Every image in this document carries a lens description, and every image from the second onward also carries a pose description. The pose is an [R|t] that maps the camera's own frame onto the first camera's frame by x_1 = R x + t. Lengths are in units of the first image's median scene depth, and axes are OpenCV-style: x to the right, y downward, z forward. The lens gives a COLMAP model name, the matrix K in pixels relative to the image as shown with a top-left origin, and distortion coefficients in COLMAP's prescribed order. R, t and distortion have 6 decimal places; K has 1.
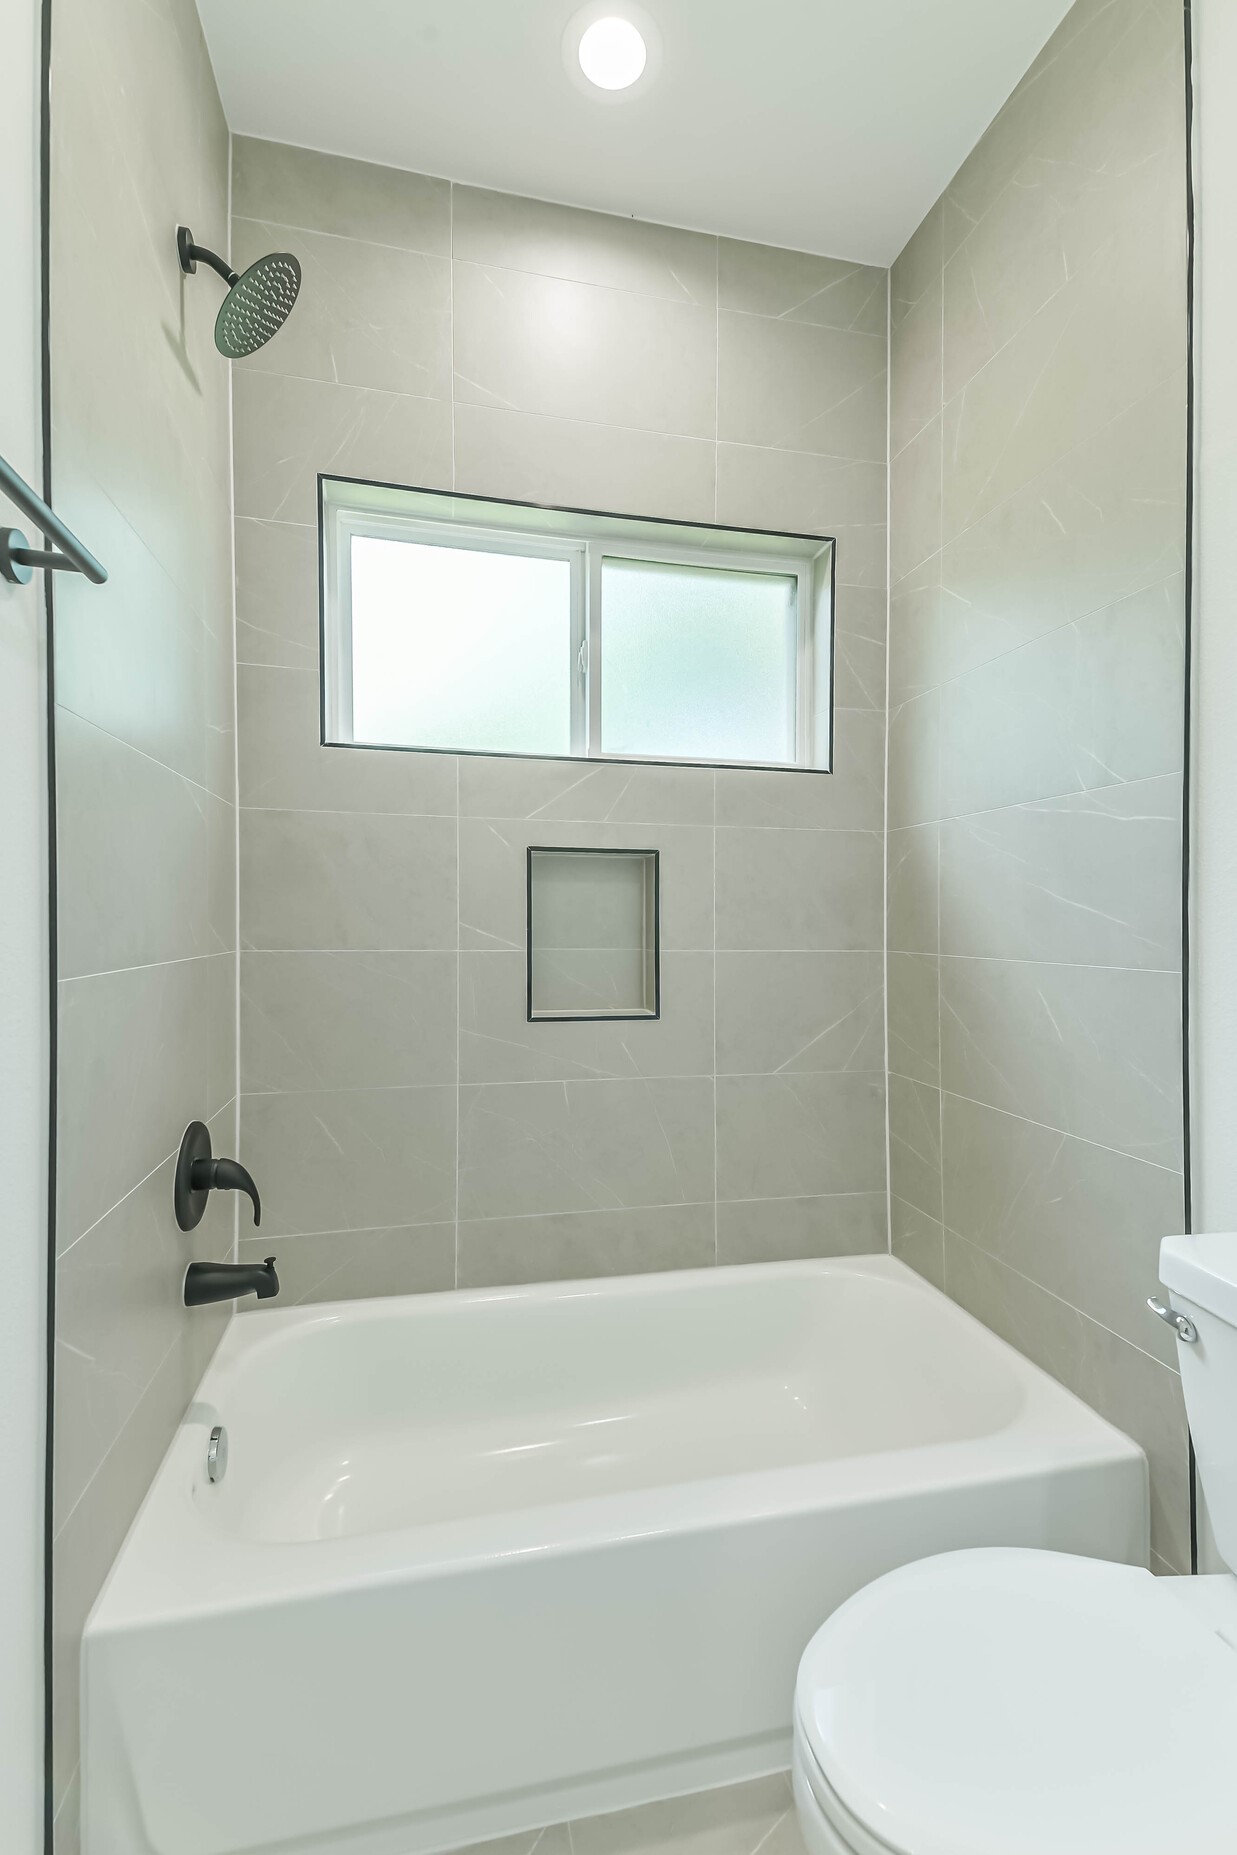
lens RADIAL K [[787.2, 0, 652.6], [0, 787.2, 908.3], [0, 0, 1]] dist [0.071894, -0.028575]
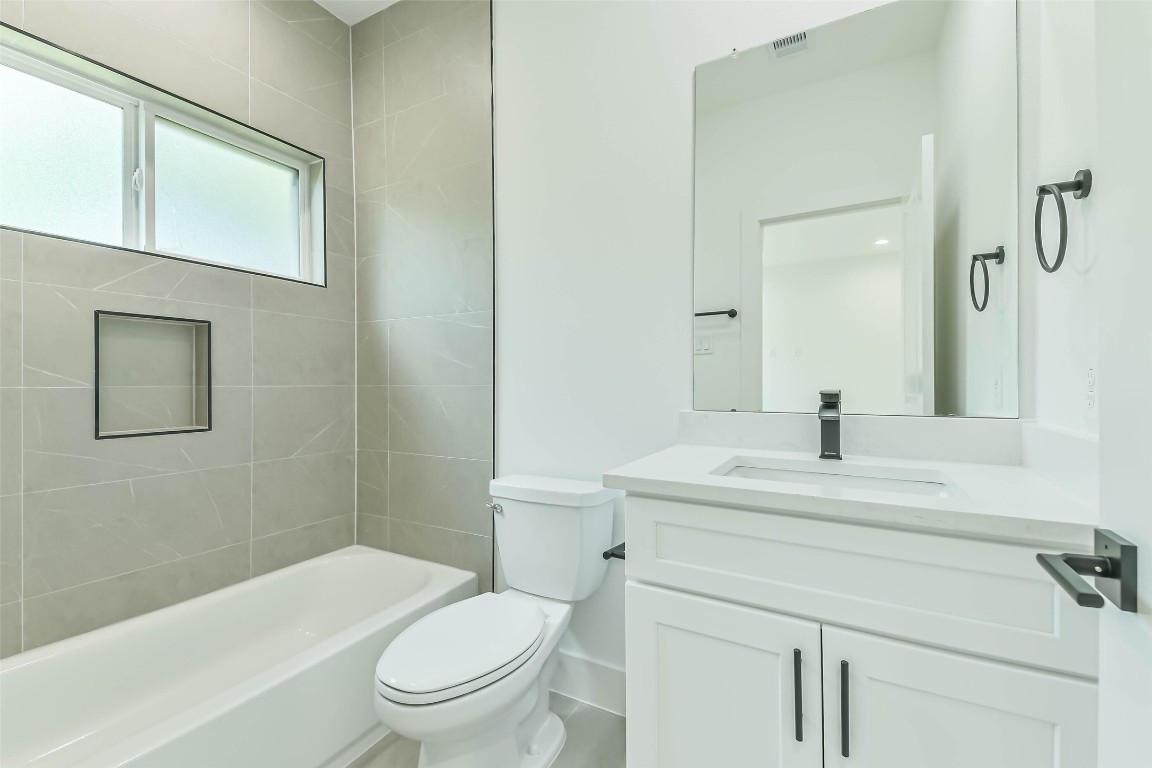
lens RADIAL K [[497.8, 0, 578.3], [0, 497.8, 377.2], [0, 0, 1]] dist [0.105954, -0.045658]
pose [[0.662141, -0.000613, 0.749379, -0.271556], [0.002313, 0.999997, -0.001226, 0.037713], [-0.749375, 0.002545, 0.662141, -0.207926]]
